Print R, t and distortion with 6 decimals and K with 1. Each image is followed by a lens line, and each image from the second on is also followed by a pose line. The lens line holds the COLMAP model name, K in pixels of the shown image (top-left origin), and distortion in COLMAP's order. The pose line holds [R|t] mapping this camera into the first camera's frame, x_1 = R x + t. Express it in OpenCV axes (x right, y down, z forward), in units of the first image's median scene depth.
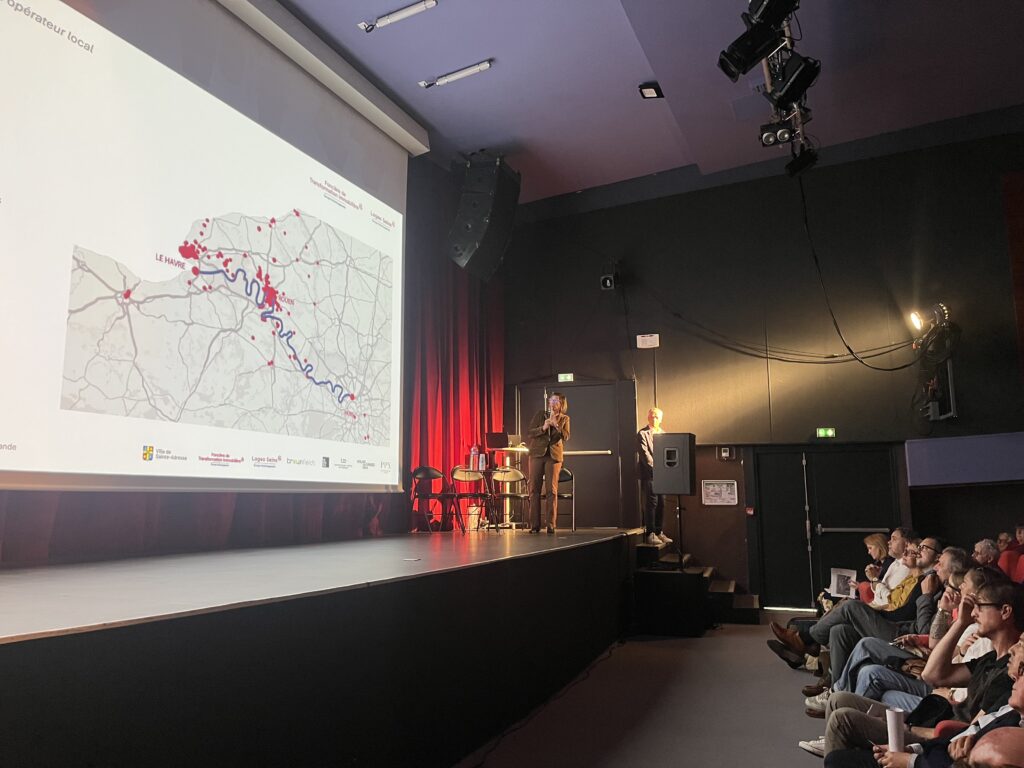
lens RADIAL K [[765.5, 0, 515.3], [0, 765.5, 380.4], [0, 0, 1]] dist [0.053895, -0.024414]
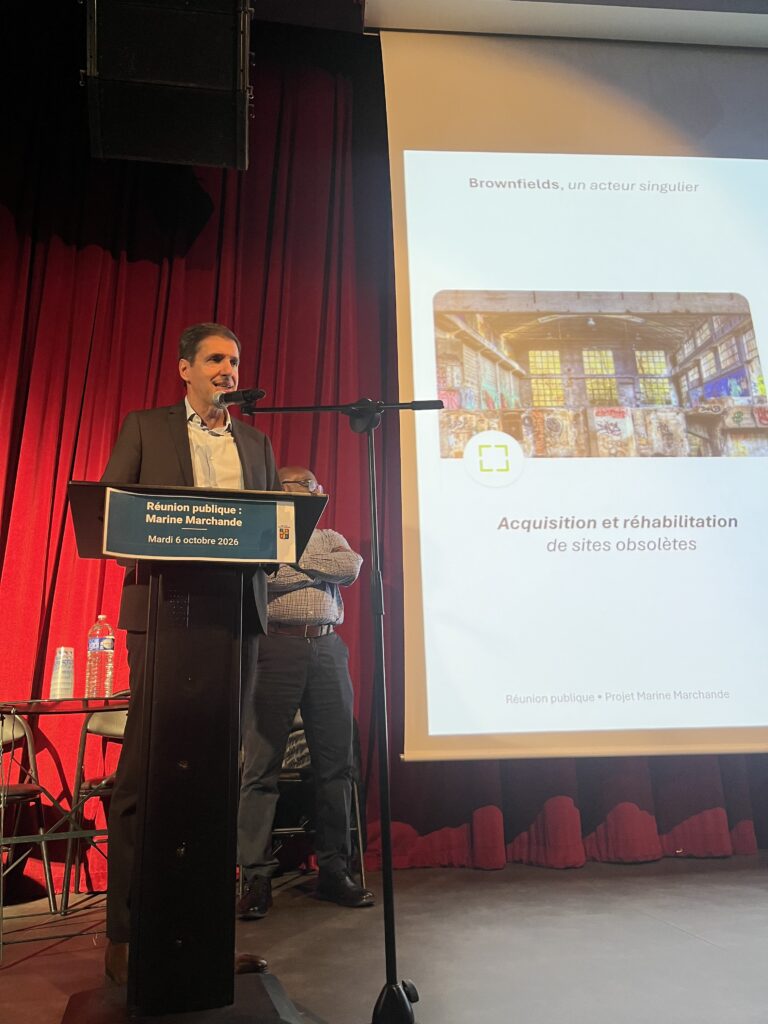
lens RADIAL K [[765.5, 0, 385.7], [0, 765.5, 519.5], [0, 0, 1]] dist [0.053895, -0.024414]
pose [[0.463780, -0.267800, -0.844506, -0.058005], [0.167778, 0.962520, -0.213084, 0.014524], [0.869919, -0.042866, 0.491329, 0.183576]]
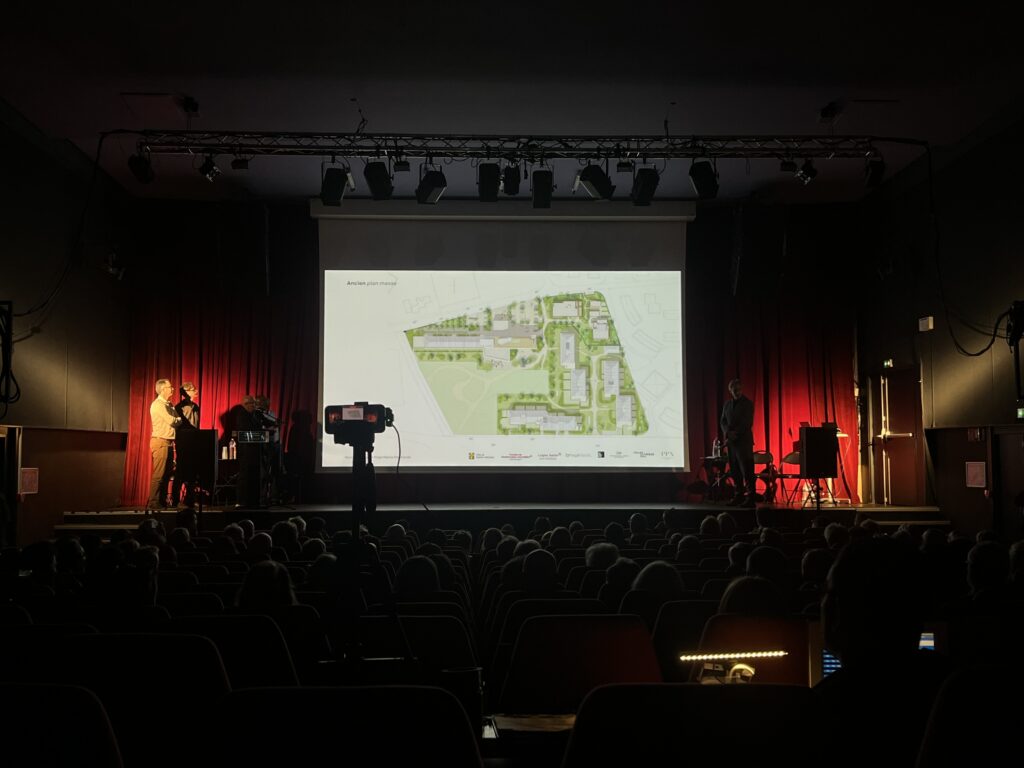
lens RADIAL K [[1099.7, 0, 513.7], [0, 1099.7, 378.8], [0, 0, 1]] dist [0.110944, 0.000000]
pose [[0.431682, -0.065637, -0.899635, 1.565390], [0.138157, 0.990392, -0.005965, -0.057681], [0.891383, -0.121716, 0.436603, -0.156798]]
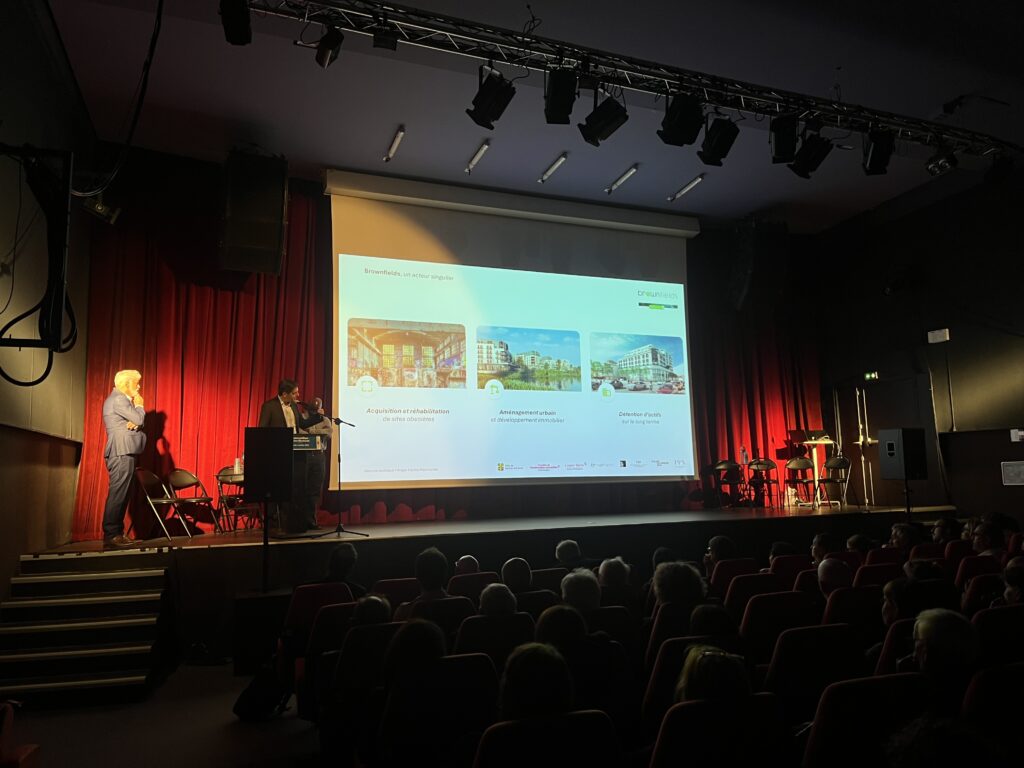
lens RADIAL K [[765.5, 0, 508.1], [0, 765.5, 386.8], [0, 0, 1]] dist [0.053895, -0.024414]
pose [[0.722712, -0.099403, -0.683964, 0.599453], [0.128393, 0.991687, -0.008459, -0.061275], [0.679119, -0.081702, 0.729467, -0.278302]]
